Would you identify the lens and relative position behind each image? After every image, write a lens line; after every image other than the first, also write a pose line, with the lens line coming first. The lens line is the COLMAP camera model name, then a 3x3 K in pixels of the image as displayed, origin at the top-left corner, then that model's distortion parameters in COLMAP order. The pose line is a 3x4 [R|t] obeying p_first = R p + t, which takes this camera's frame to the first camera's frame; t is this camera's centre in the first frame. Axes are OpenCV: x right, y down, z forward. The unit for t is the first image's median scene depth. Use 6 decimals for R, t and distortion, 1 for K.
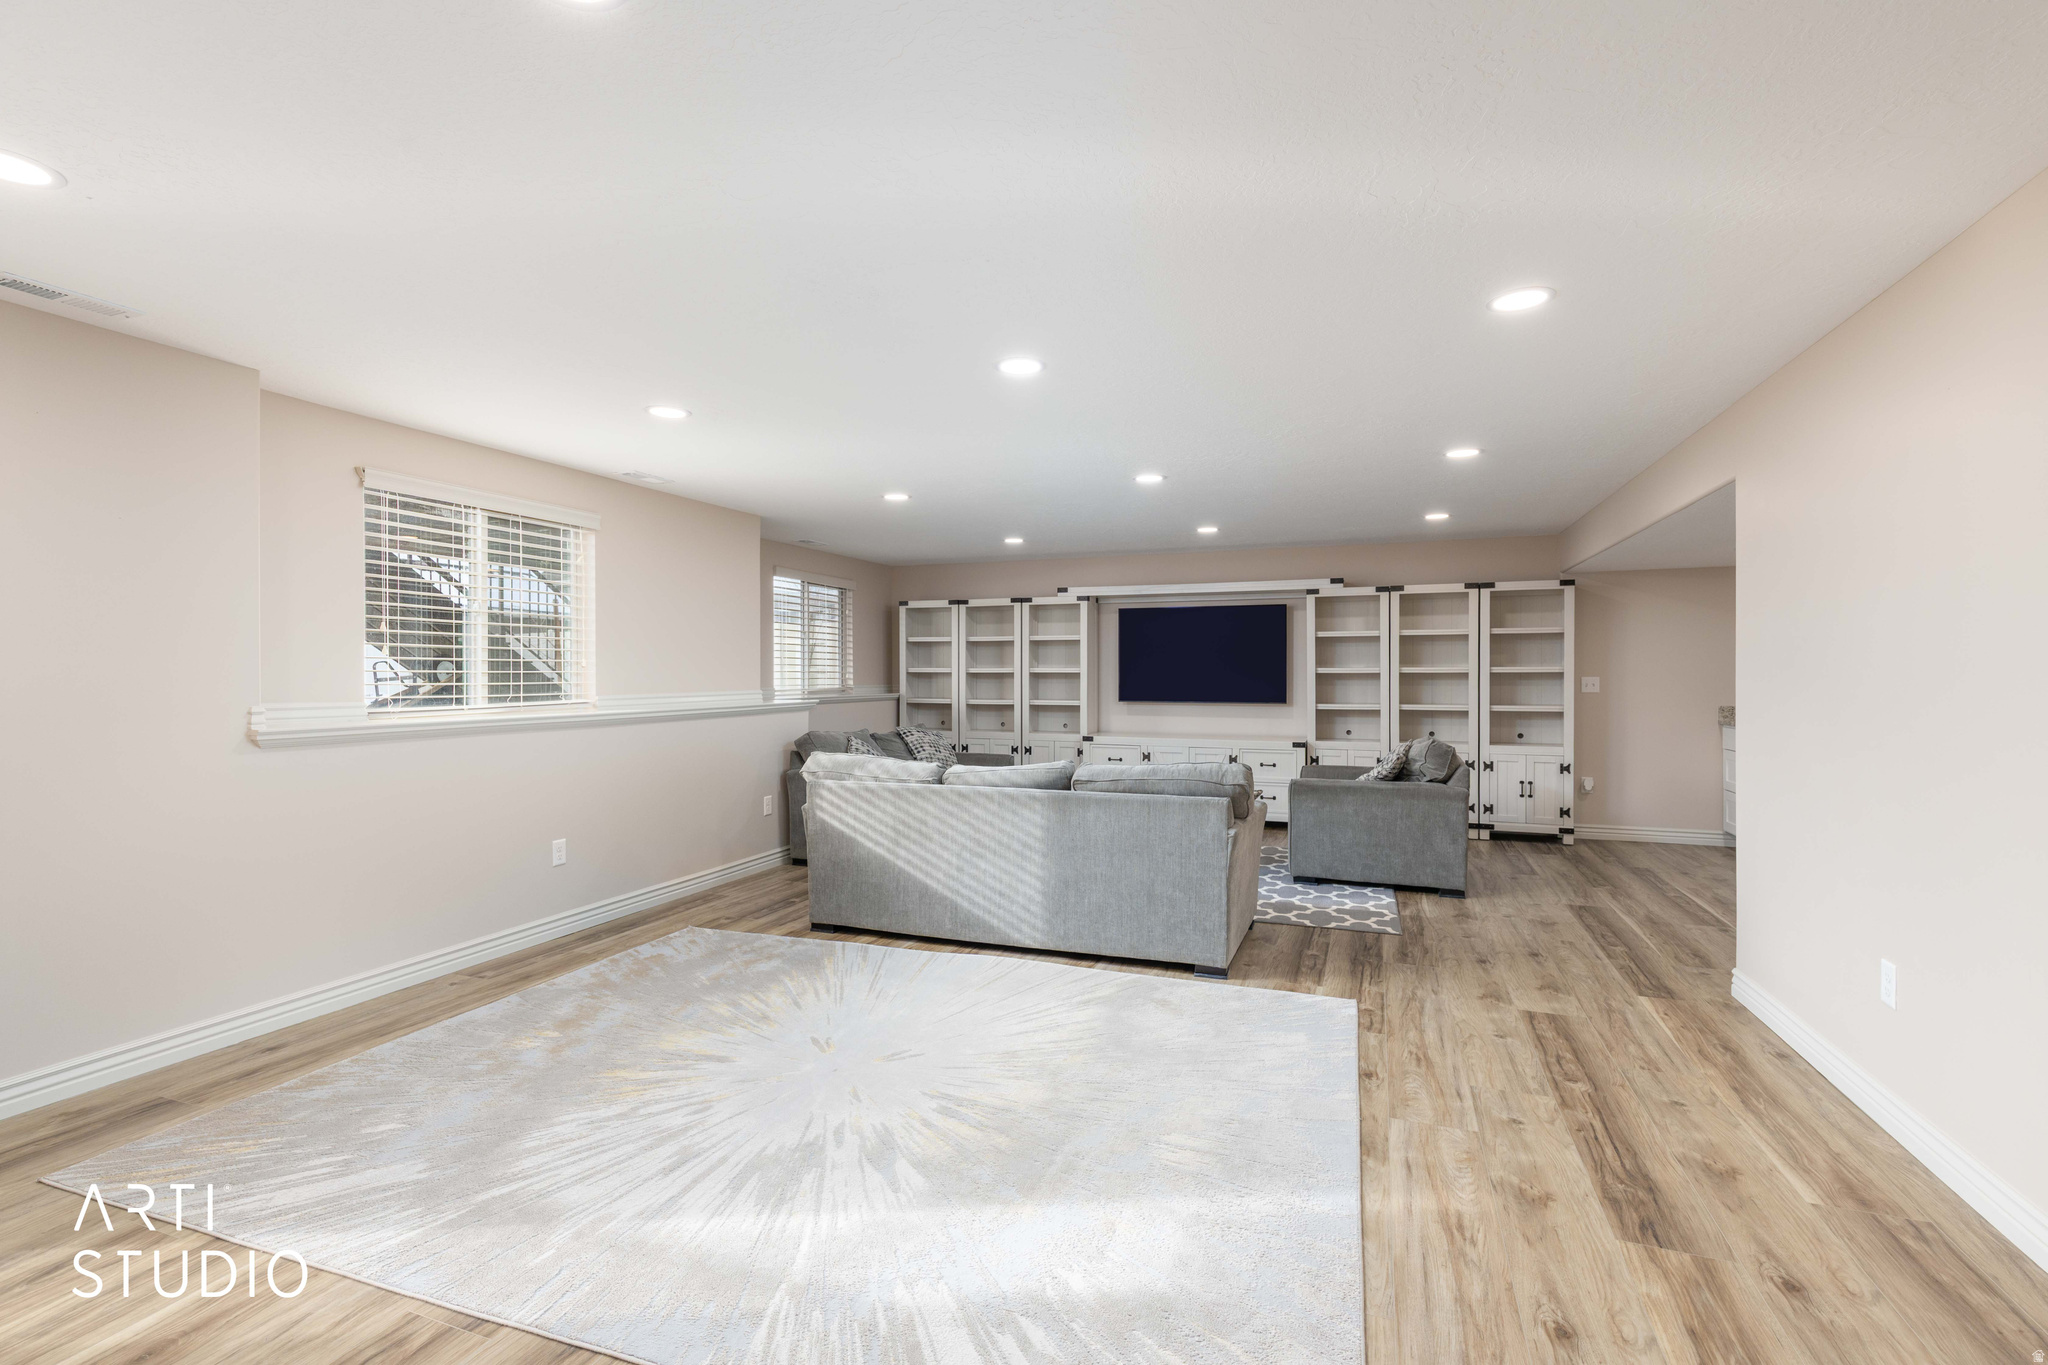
lens RADIAL K [[924.8, 0, 1027.9], [0, 924.8, 676.5], [0, 0, 1]] dist [0.012137, -0.003428]
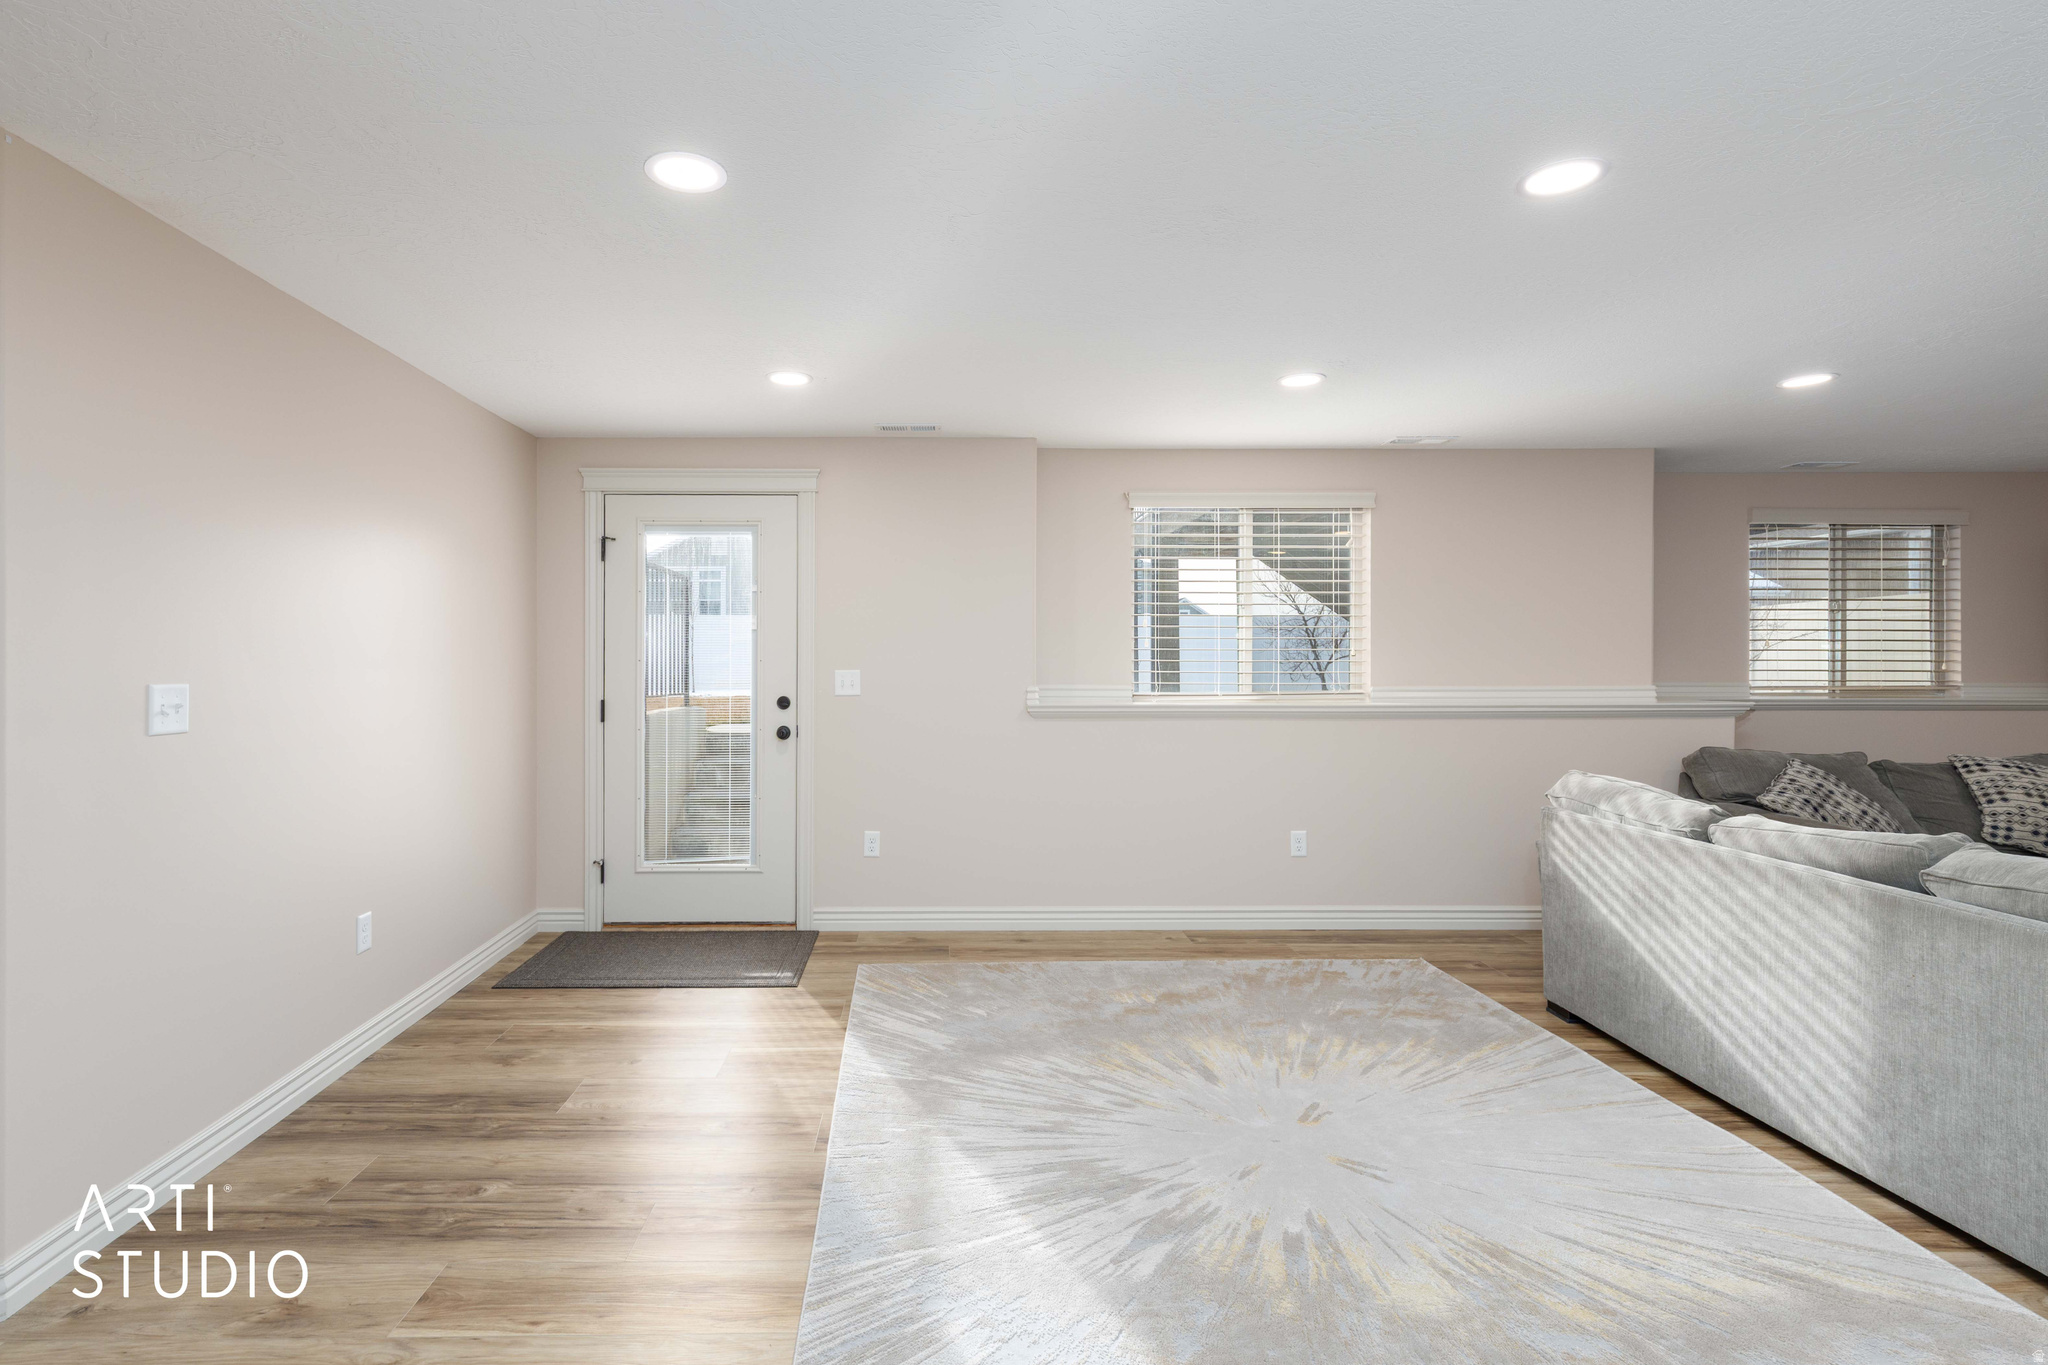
lens RADIAL K [[974.1, 0, 920.6], [0, 974.1, 664.5], [0, 0, 1]] dist [0.014820, -0.001881]
pose [[0.361072, 0.003830, -0.932530, 0.318164], [-0.003485, 0.999990, 0.002758, -0.003002], [0.932531, 0.002254, 0.361082, 0.246422]]
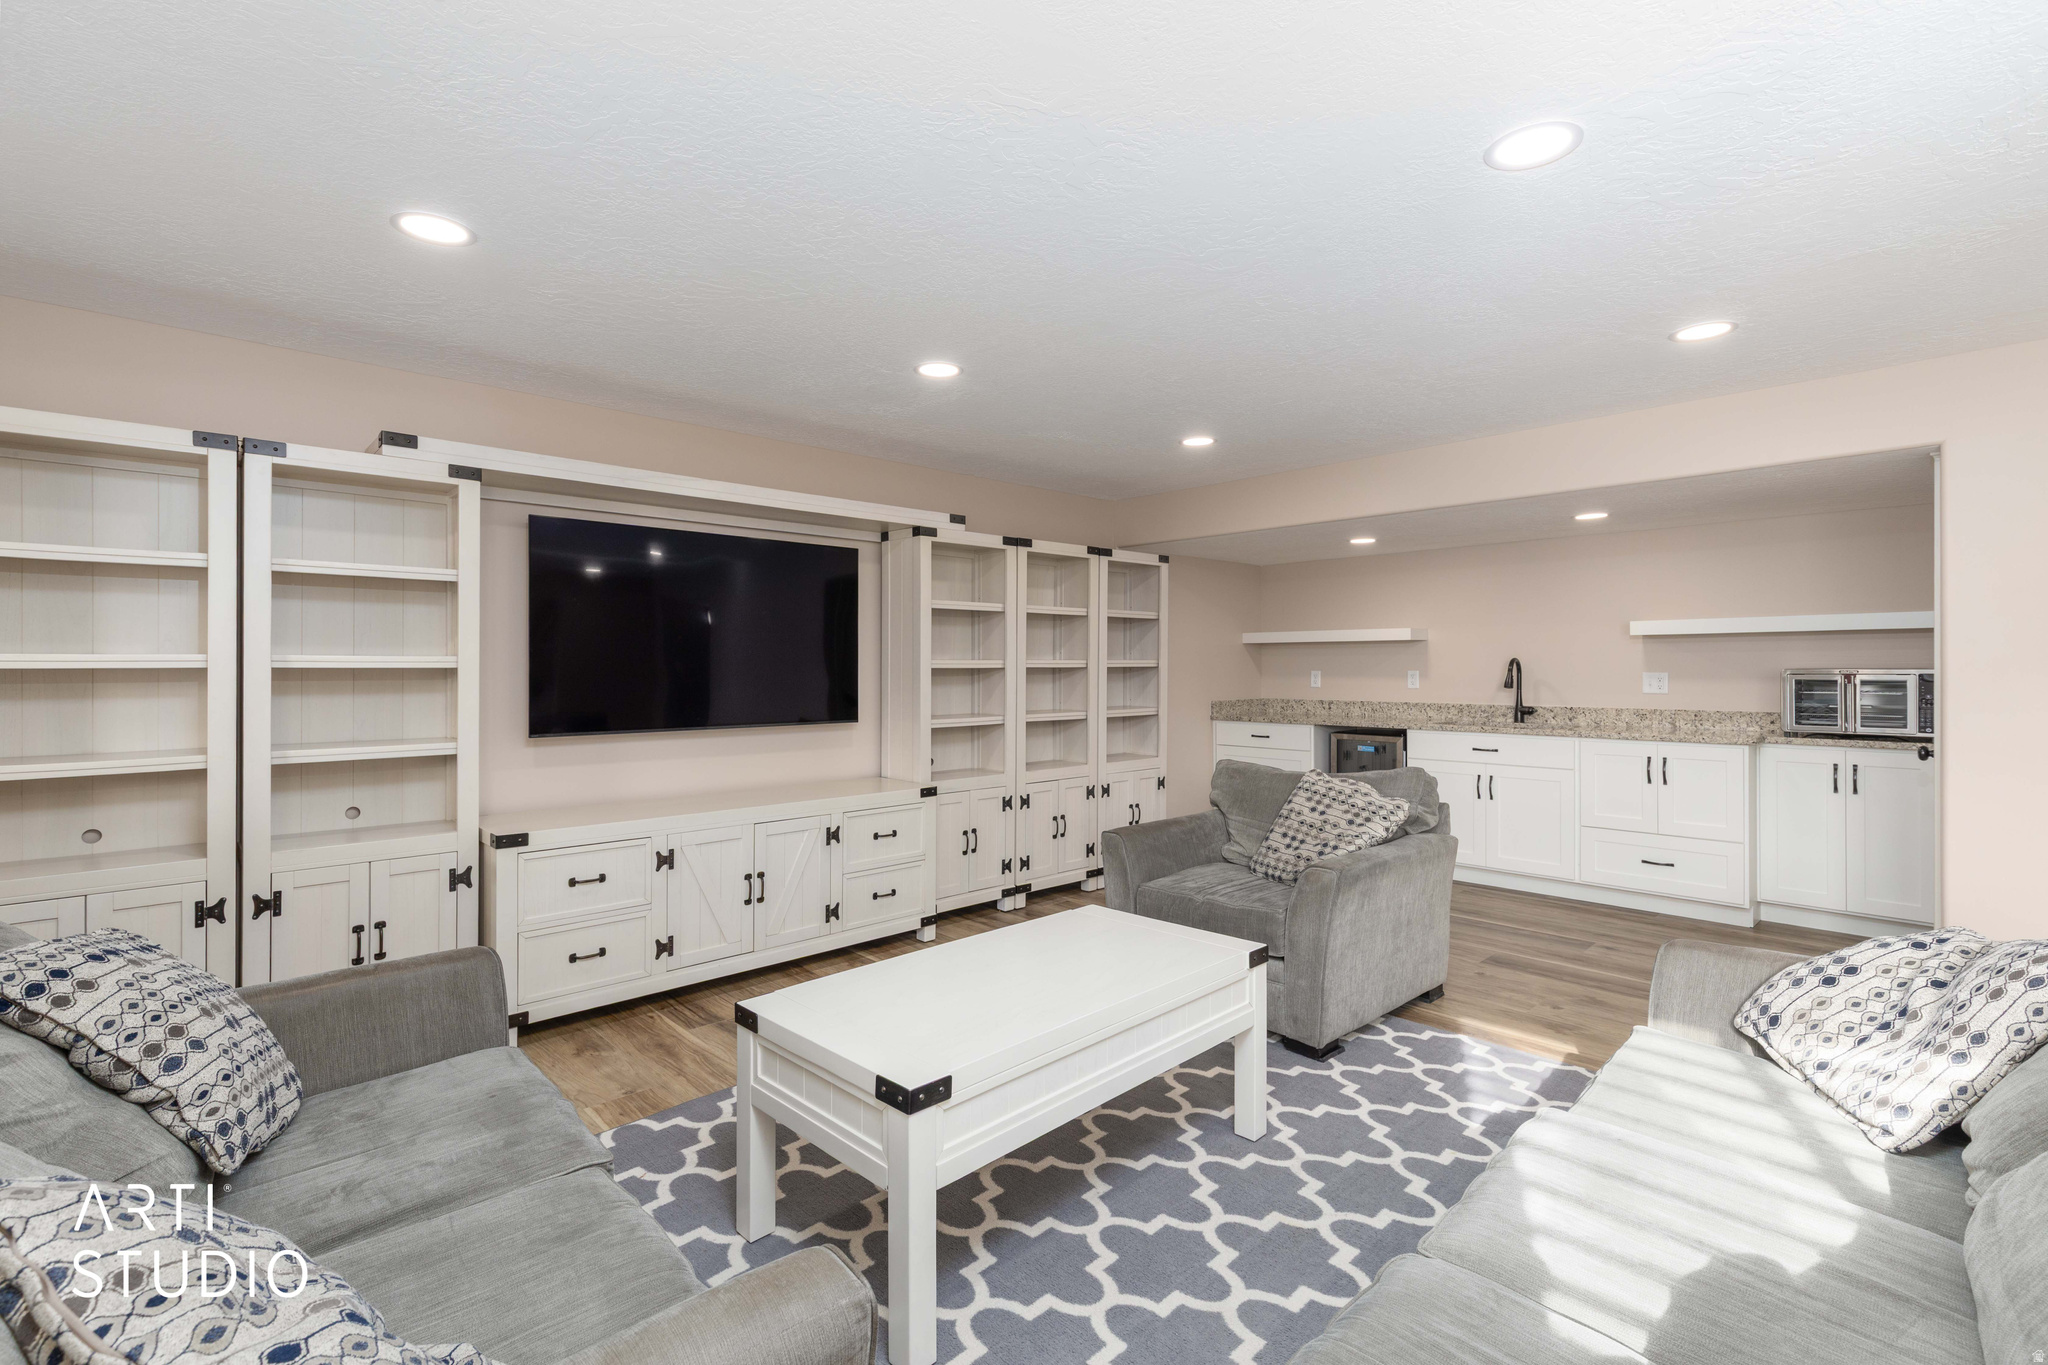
lens RADIAL K [[933.4, 0, 1015.6], [0, 933.4, 667.4], [0, 0, 1]] dist [0.017959, 0.000602]
pose [[0.437165, -0.004837, 0.899368, -0.343922], [-0.001960, 0.999978, 0.006331, -0.013250], [-0.899379, -0.004531, 0.437146, 1.136788]]
